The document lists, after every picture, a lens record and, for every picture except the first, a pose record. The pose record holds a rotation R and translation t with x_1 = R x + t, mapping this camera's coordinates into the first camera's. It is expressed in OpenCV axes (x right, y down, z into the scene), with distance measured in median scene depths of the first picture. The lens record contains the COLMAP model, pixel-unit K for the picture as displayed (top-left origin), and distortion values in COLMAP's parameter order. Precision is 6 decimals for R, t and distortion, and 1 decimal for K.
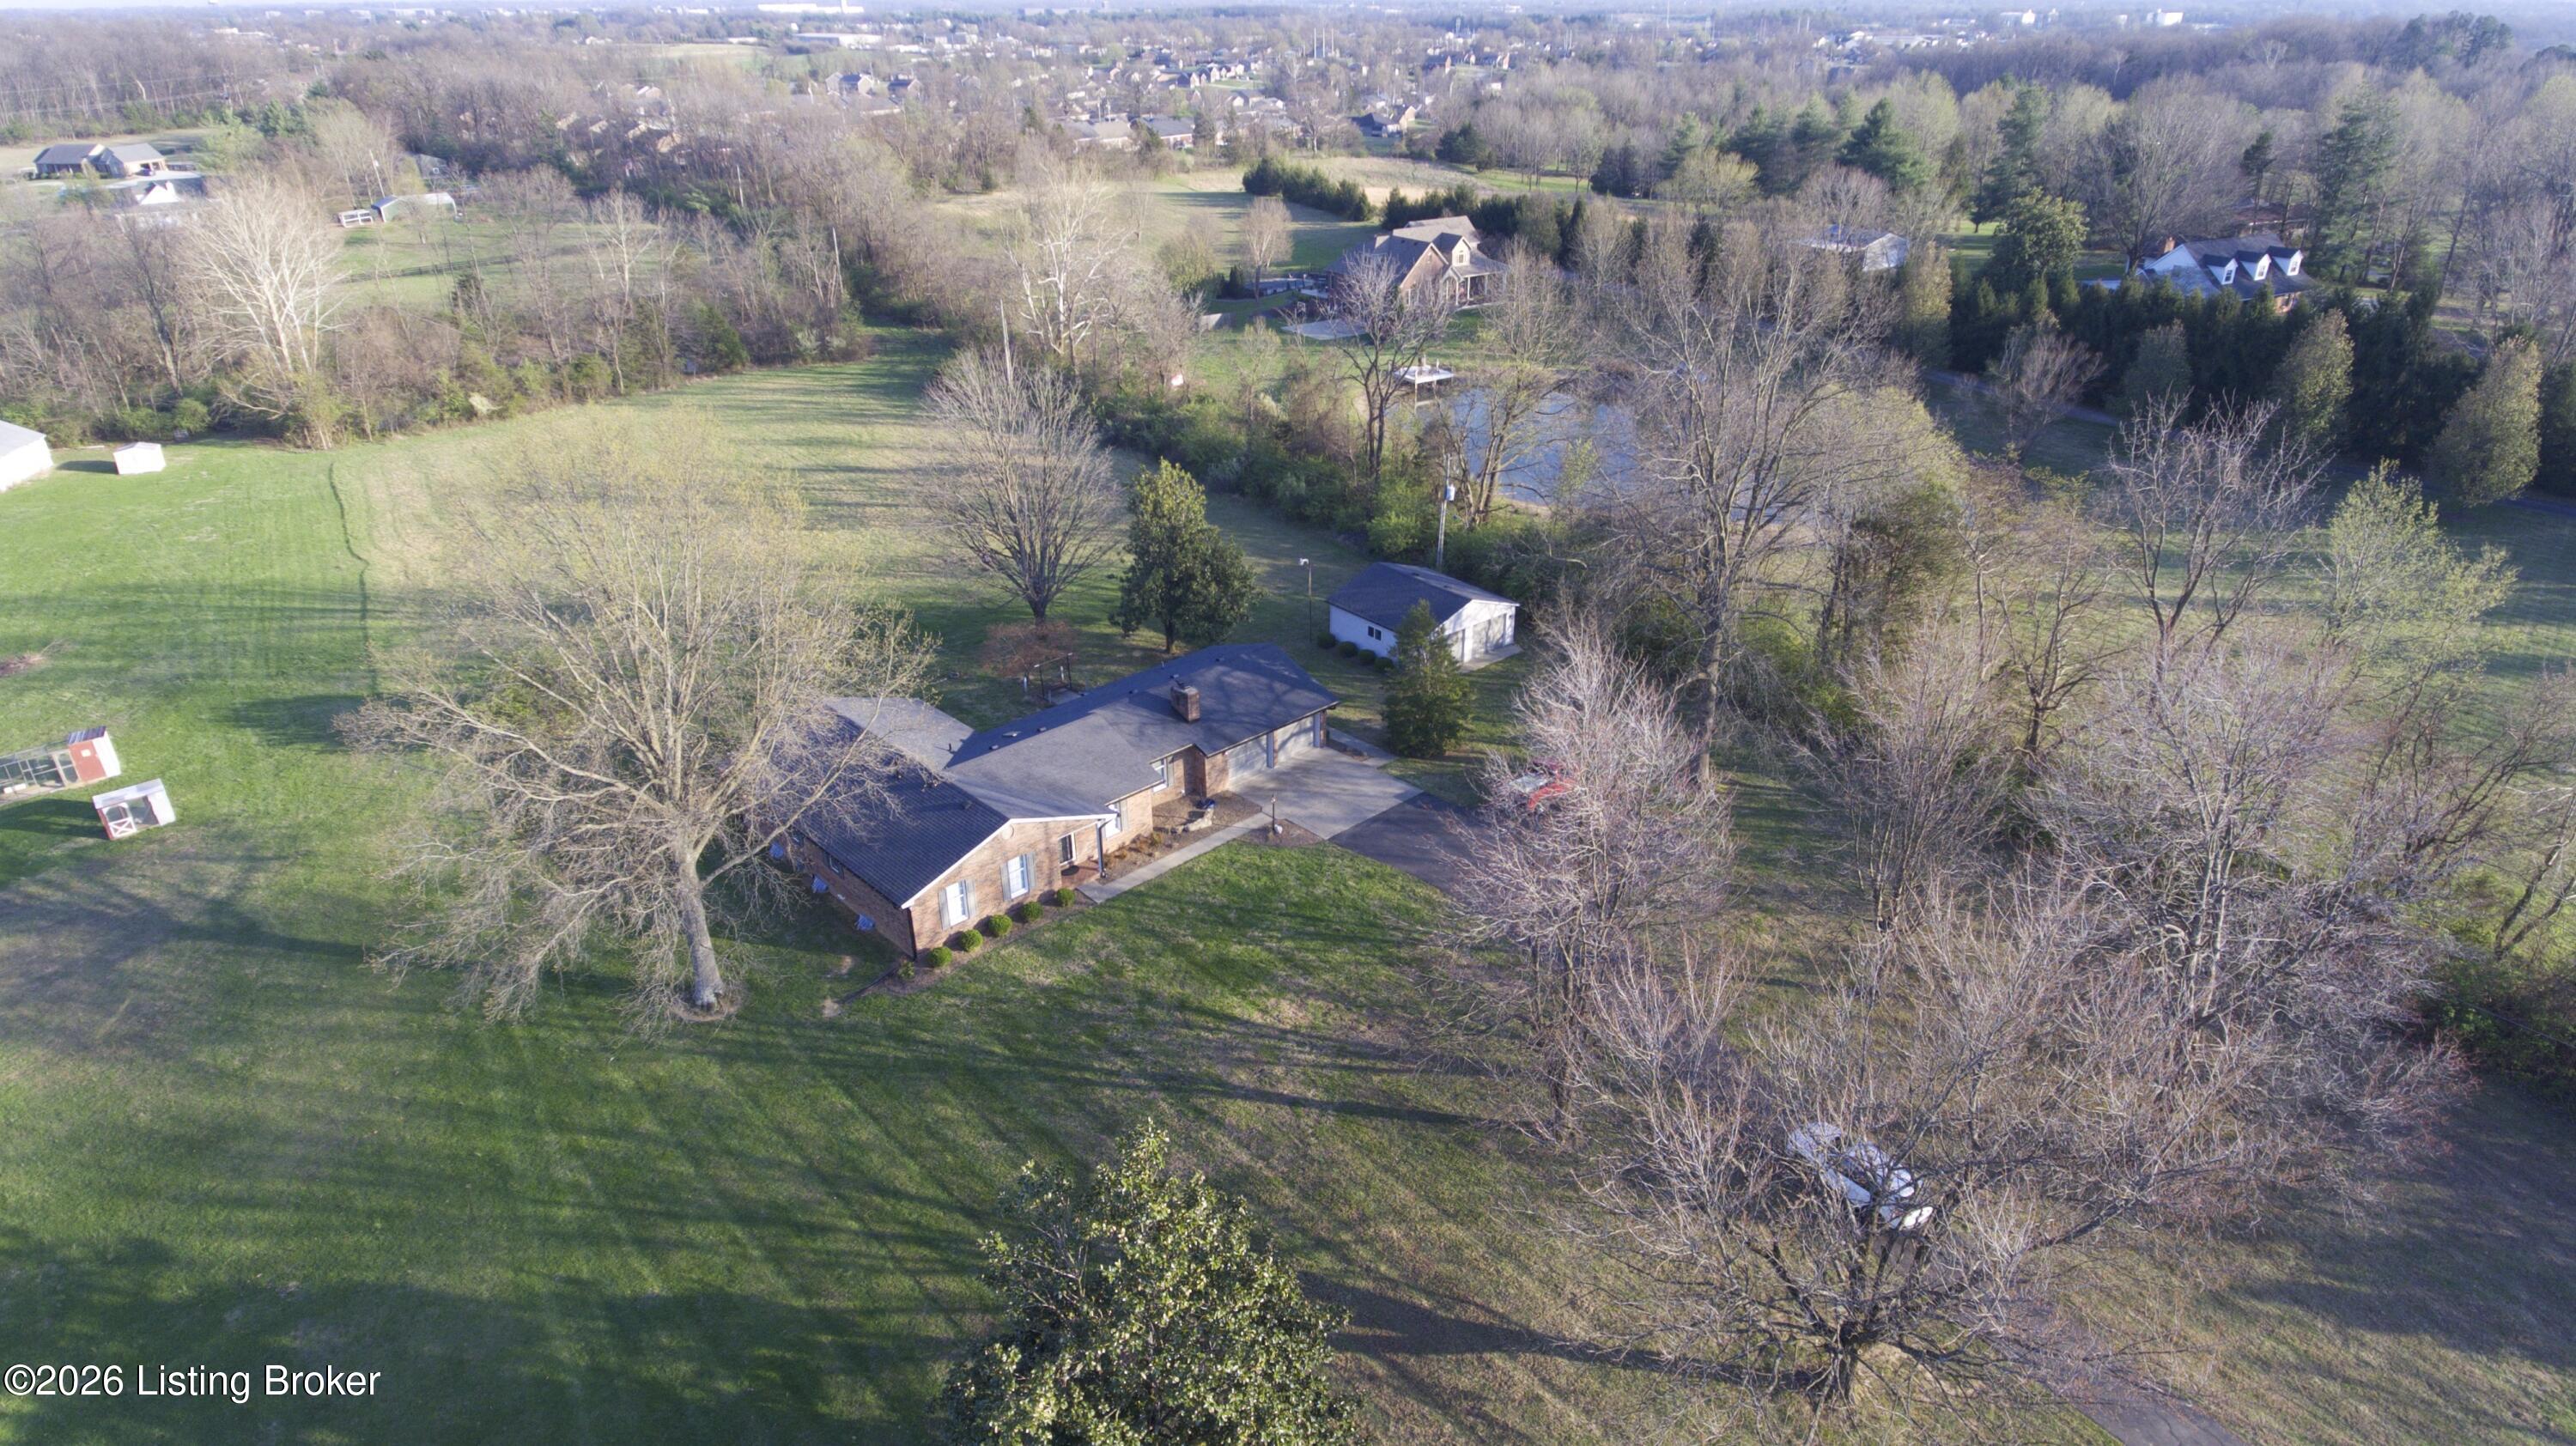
lens RADIAL K [[1512.6, 0, 1282.2], [0, 1512.6, 727.3], [0, 0, 1]] dist [-0.000155, -0.003010]
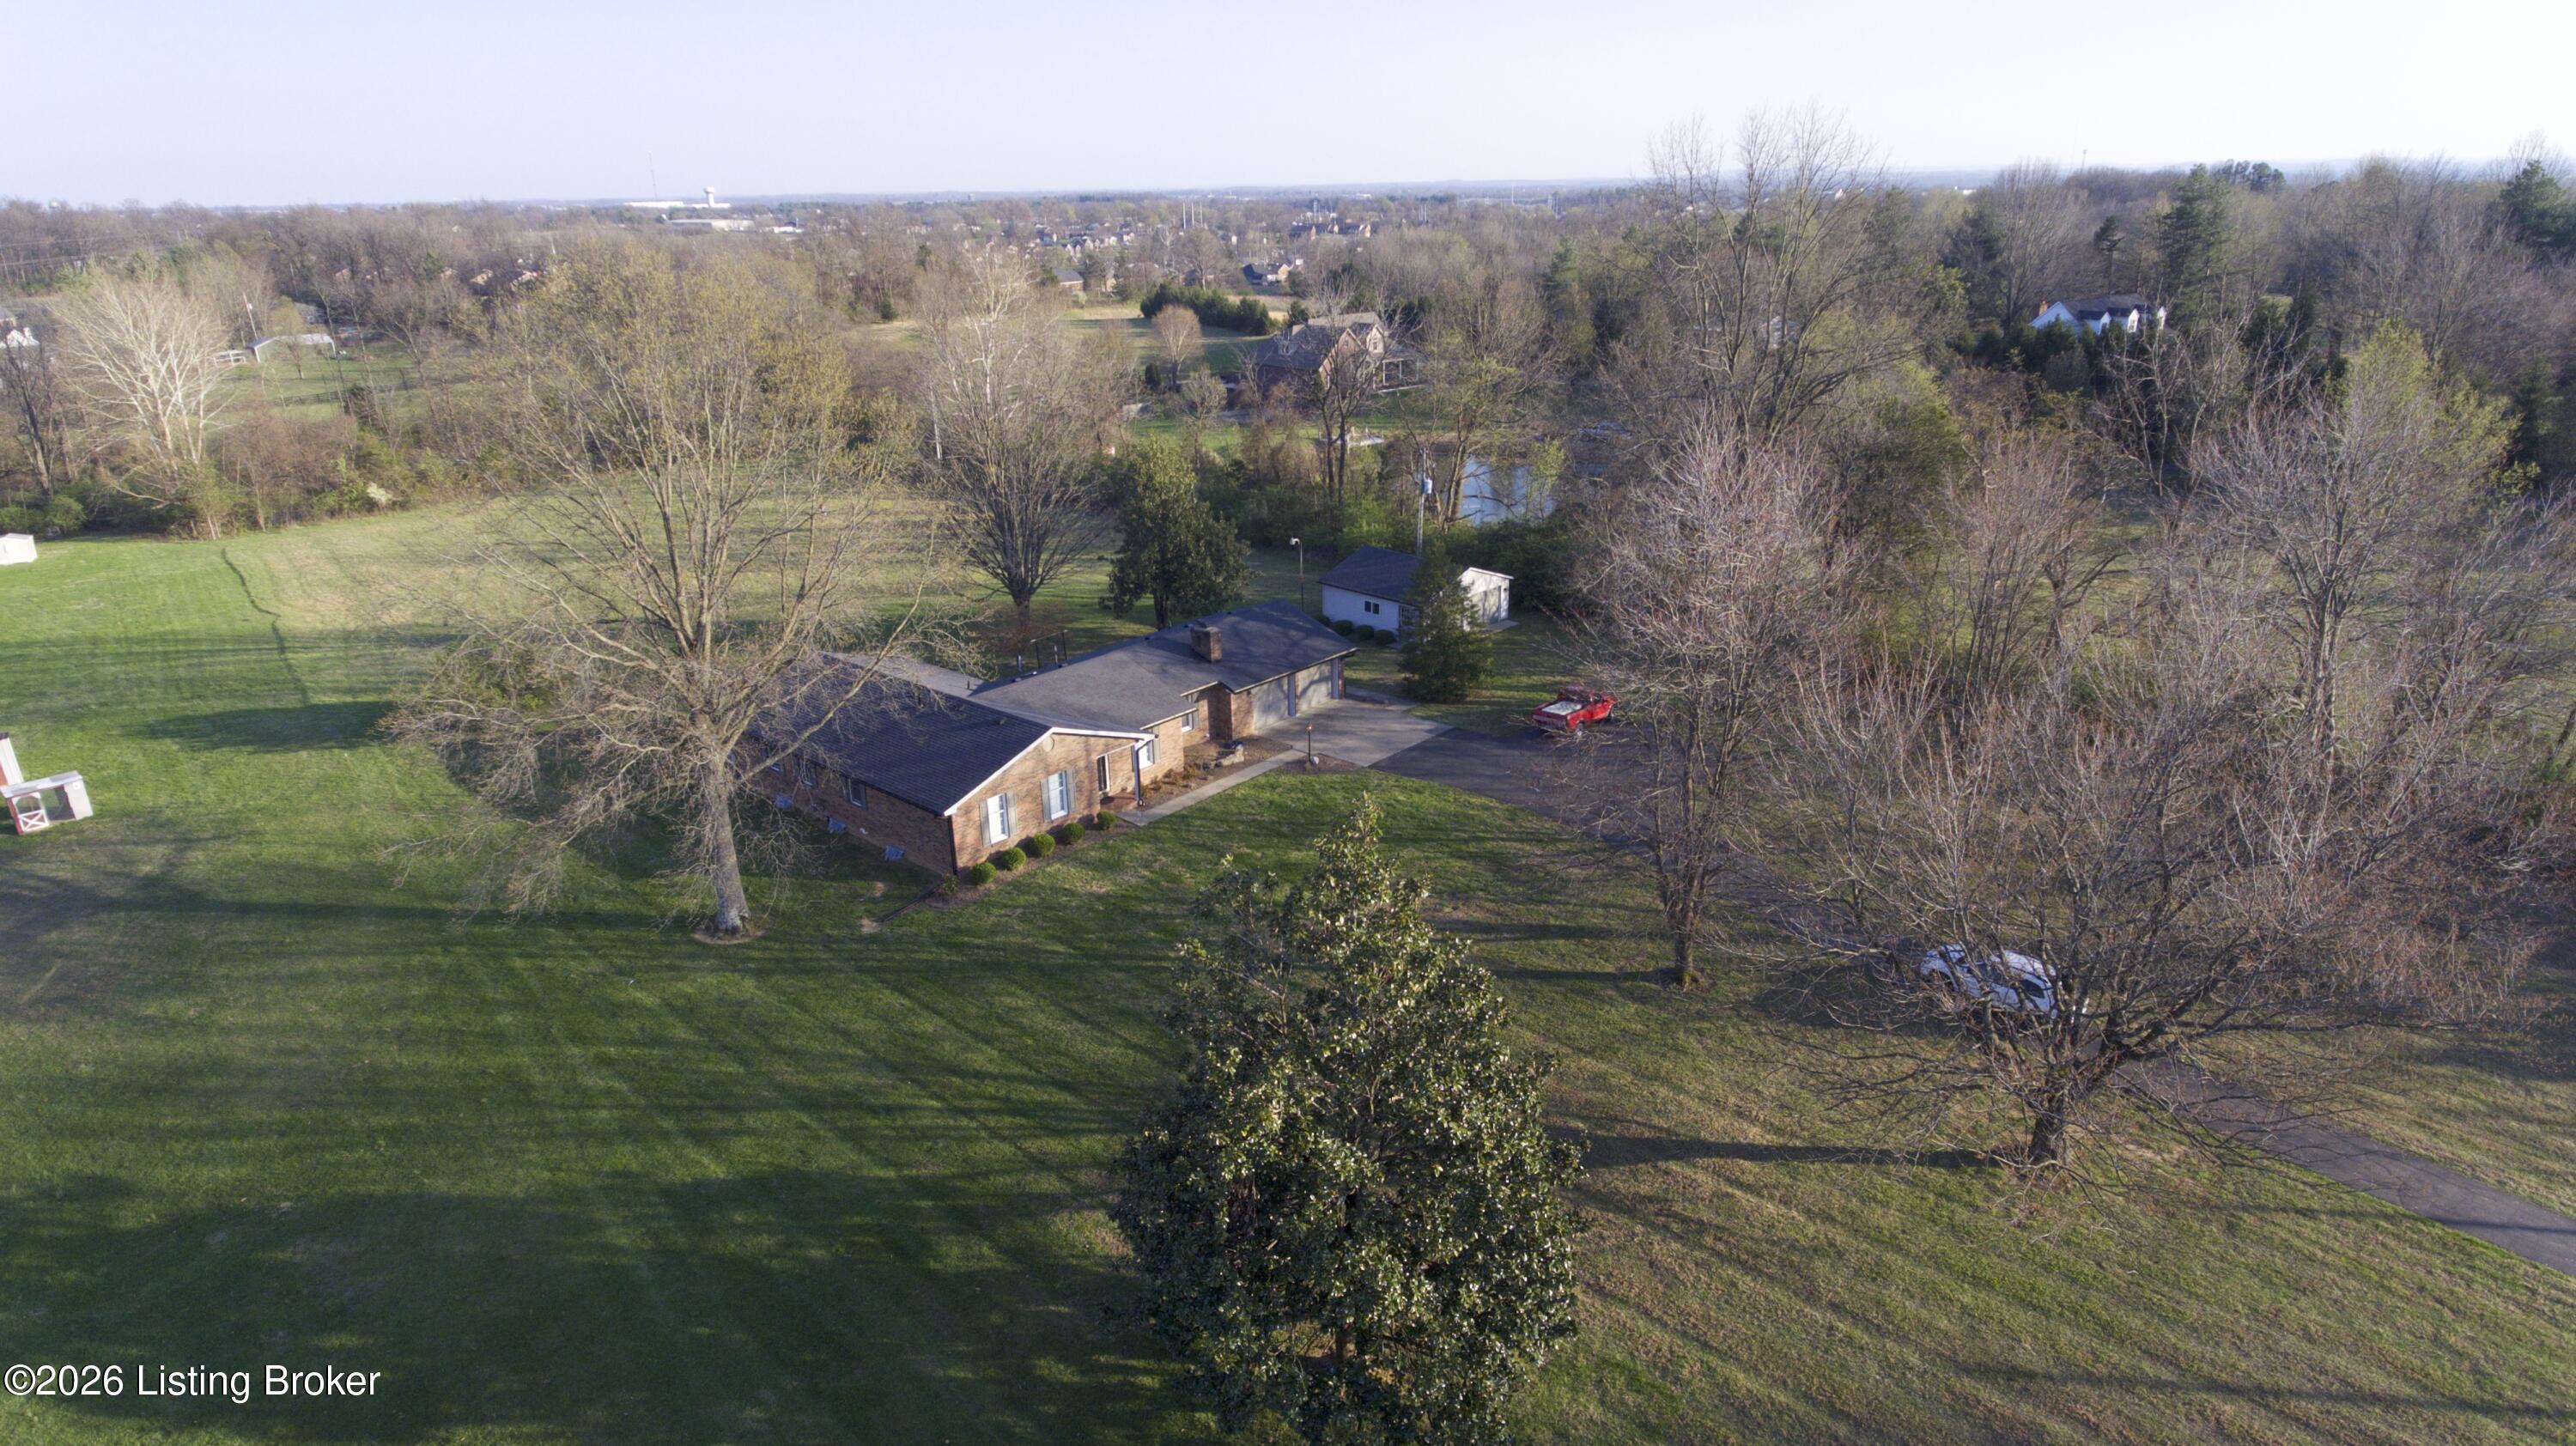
lens RADIAL K [[1512.6, 0, 1286.1], [0, 1512.6, 724.2], [0, 0, 1]] dist [-0.000155, -0.003010]
pose [[0.996107, -0.038243, 0.079424, -0.096703], [0.046522, 0.993367, -0.105154, 0.146381], [-0.074876, 0.108440, 0.991279, 0.046394]]
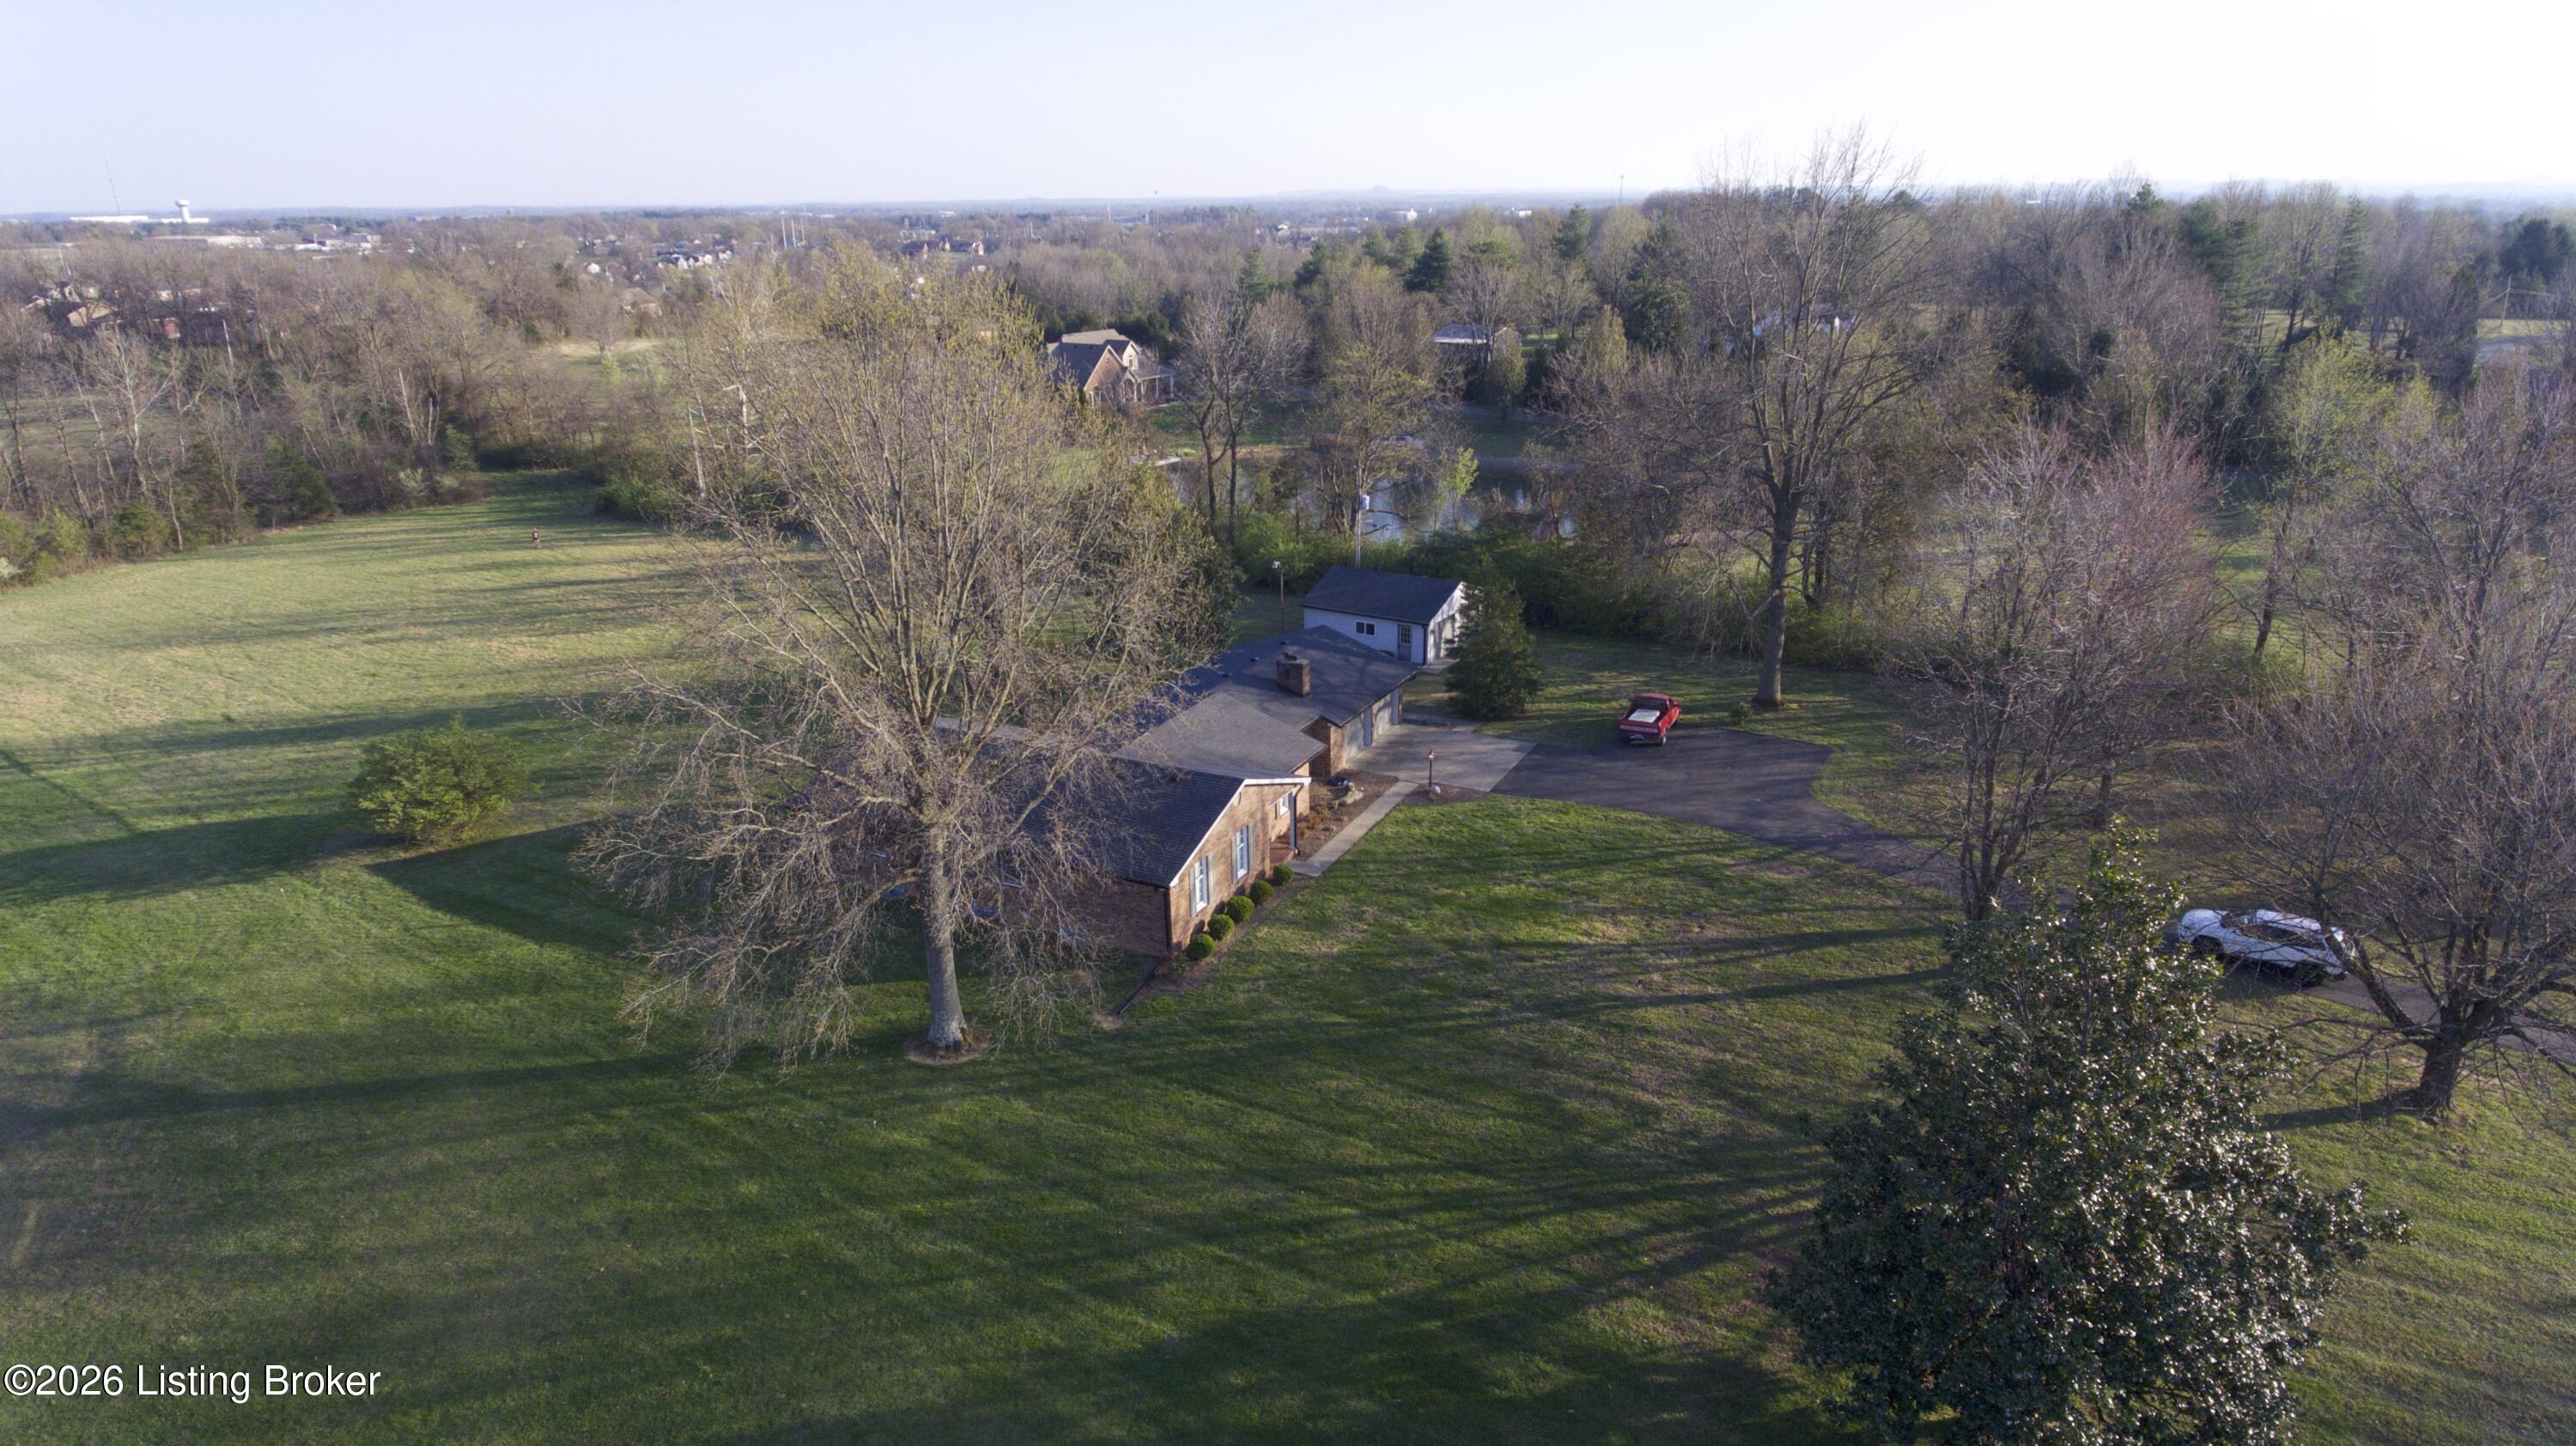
lens RADIAL K [[1512.6, 0, 1295.2], [0, 1512.6, 723.7], [0, 0, 1]] dist [-0.000155, -0.003010]
pose [[0.940339, -0.114747, 0.320306, -0.377832], [0.151097, 0.984326, -0.090957, 0.099900], [-0.304849, 0.133927, 0.942937, 0.149662]]
